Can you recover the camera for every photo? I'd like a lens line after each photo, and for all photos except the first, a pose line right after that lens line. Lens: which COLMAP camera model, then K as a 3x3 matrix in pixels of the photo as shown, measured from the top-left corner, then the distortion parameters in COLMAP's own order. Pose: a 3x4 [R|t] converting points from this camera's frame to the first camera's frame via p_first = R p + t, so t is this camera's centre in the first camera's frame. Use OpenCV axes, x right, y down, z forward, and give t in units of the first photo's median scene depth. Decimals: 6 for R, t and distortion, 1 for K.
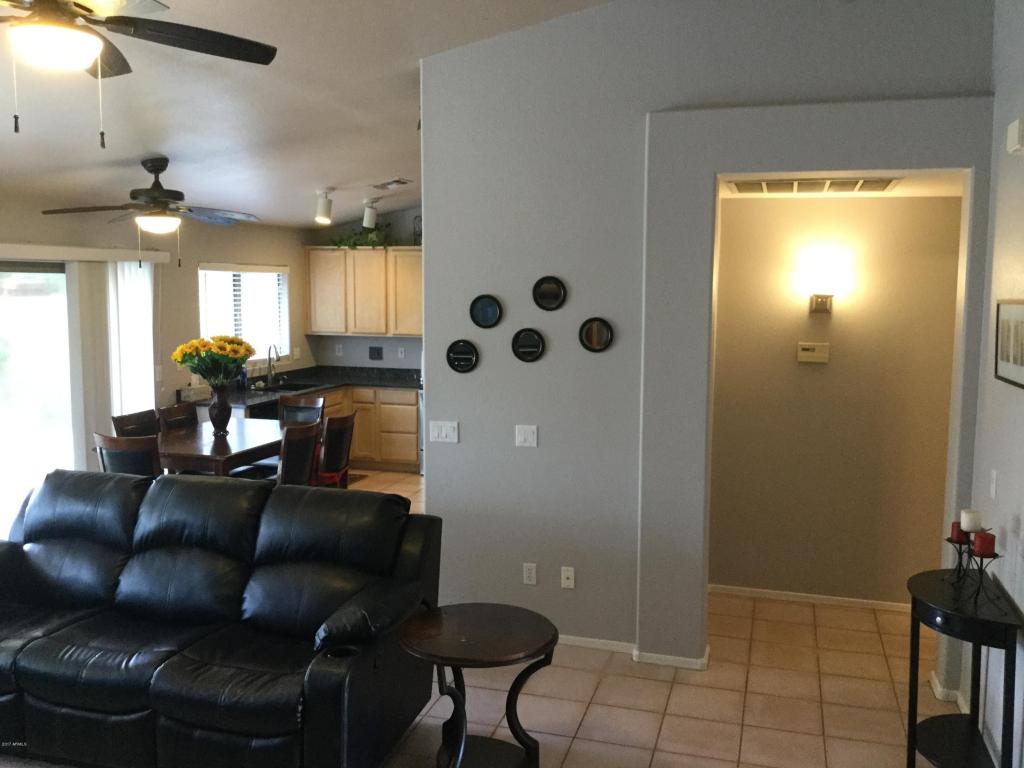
lens RADIAL K [[925.4, 0, 512.0], [0, 925.4, 384.0], [0, 0, 1]] dist [0.127127, -0.239592]
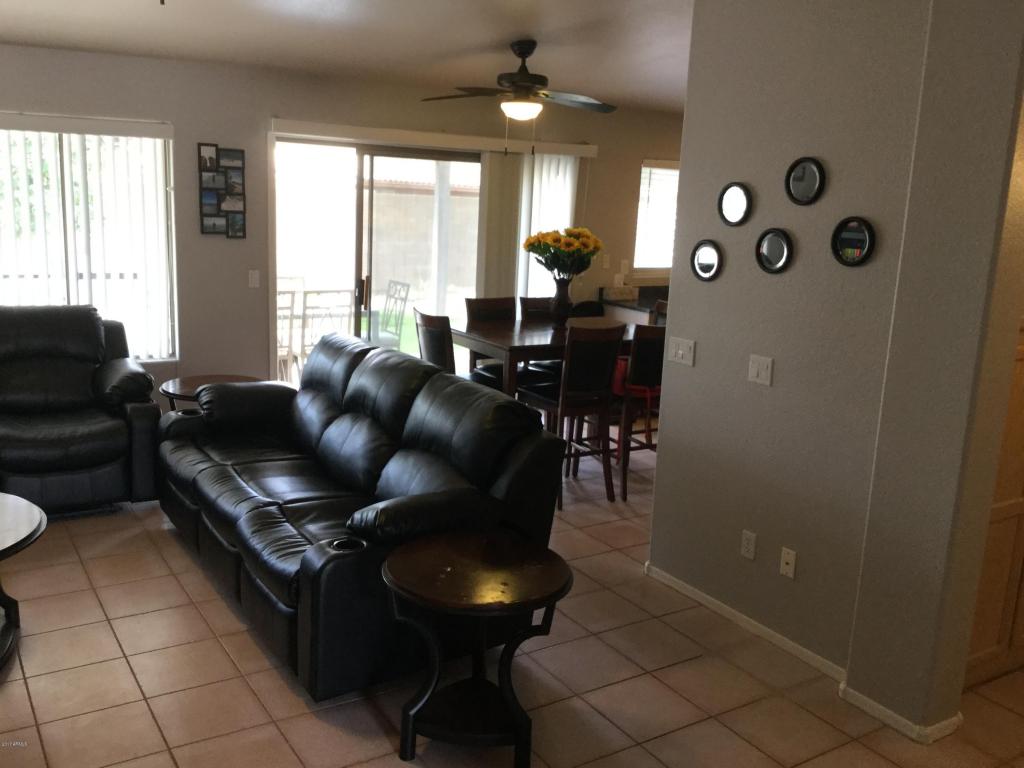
lens RADIAL K [[925.4, 0, 512.0], [0, 925.4, 384.0], [0, 0, 1]] dist [0.127127, -0.239592]
pose [[0.756501, 0.164905, -0.632861, 0.197104], [-0.112924, 0.986090, 0.121961, -0.002007], [0.644170, -0.020798, 0.764599, 0.153570]]
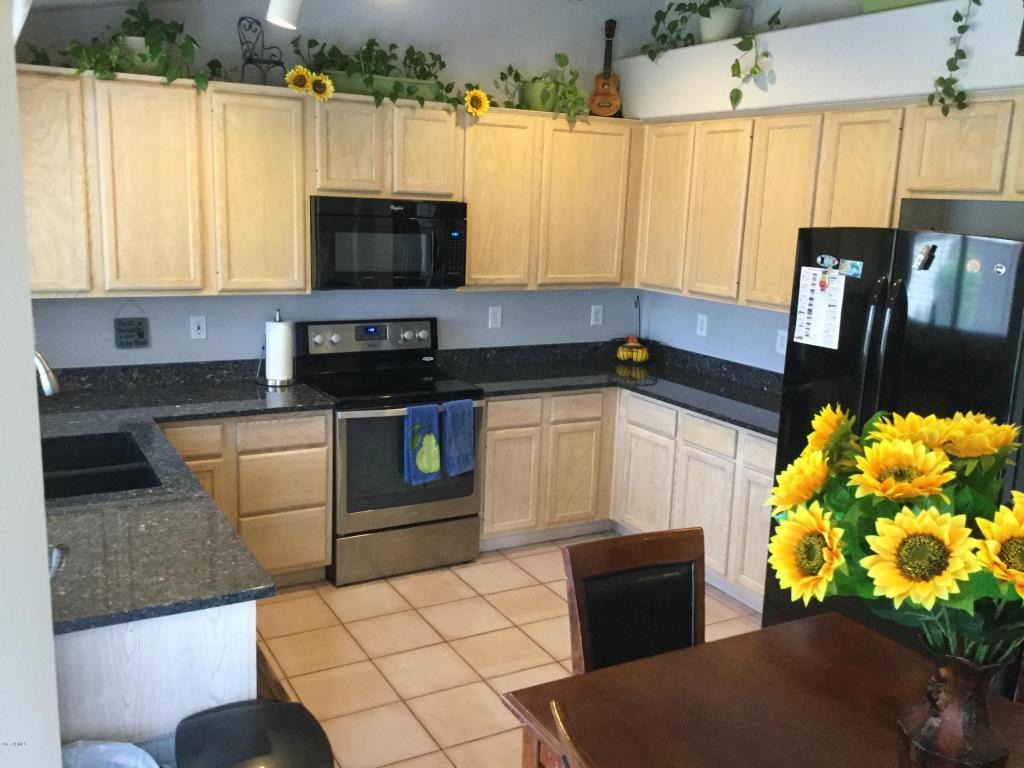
lens RADIAL K [[925.4, 0, 512.0], [0, 925.4, 384.0], [0, 0, 1]] dist [0.127127, -0.239592]
pose [[0.698741, -0.123597, 0.704617, -0.380534], [0.043242, 0.990458, 0.130855, -0.067277], [-0.714067, -0.060965, 0.697418, 0.646634]]
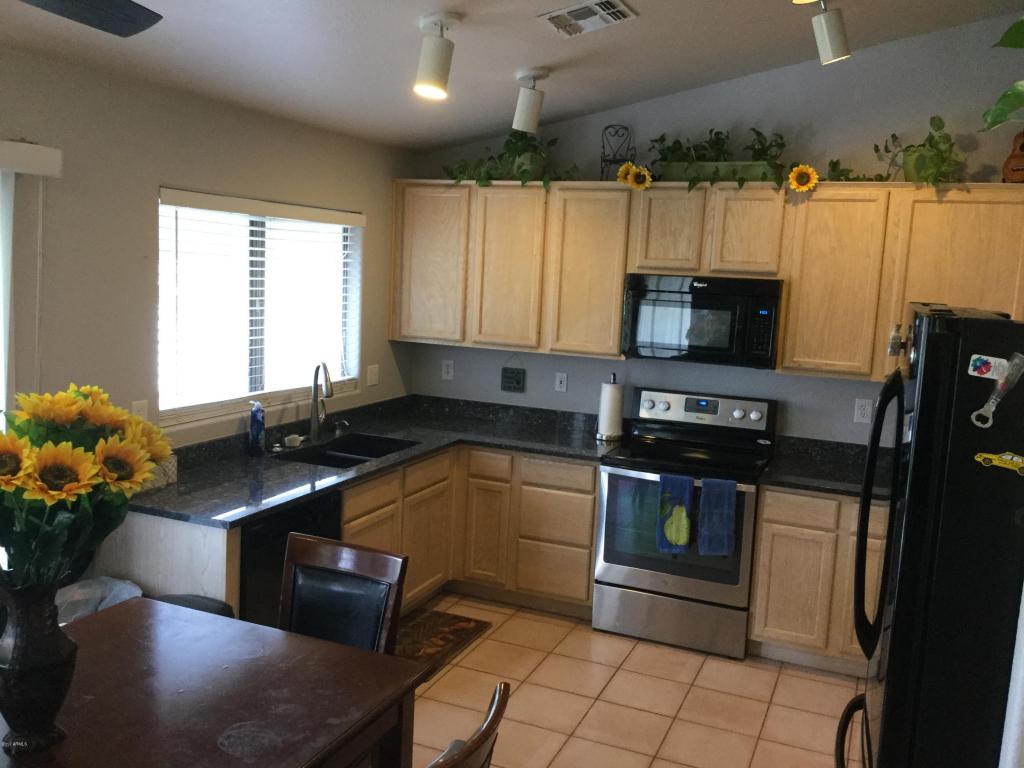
lens RADIAL K [[925.4, 0, 512.0], [0, 925.4, 384.0], [0, 0, 1]] dist [0.127127, -0.239592]
pose [[0.992697, 0.054814, -0.107466, -0.100701], [-0.052739, 0.998365, 0.022061, -0.048681], [0.108500, -0.016232, 0.993964, 0.517011]]
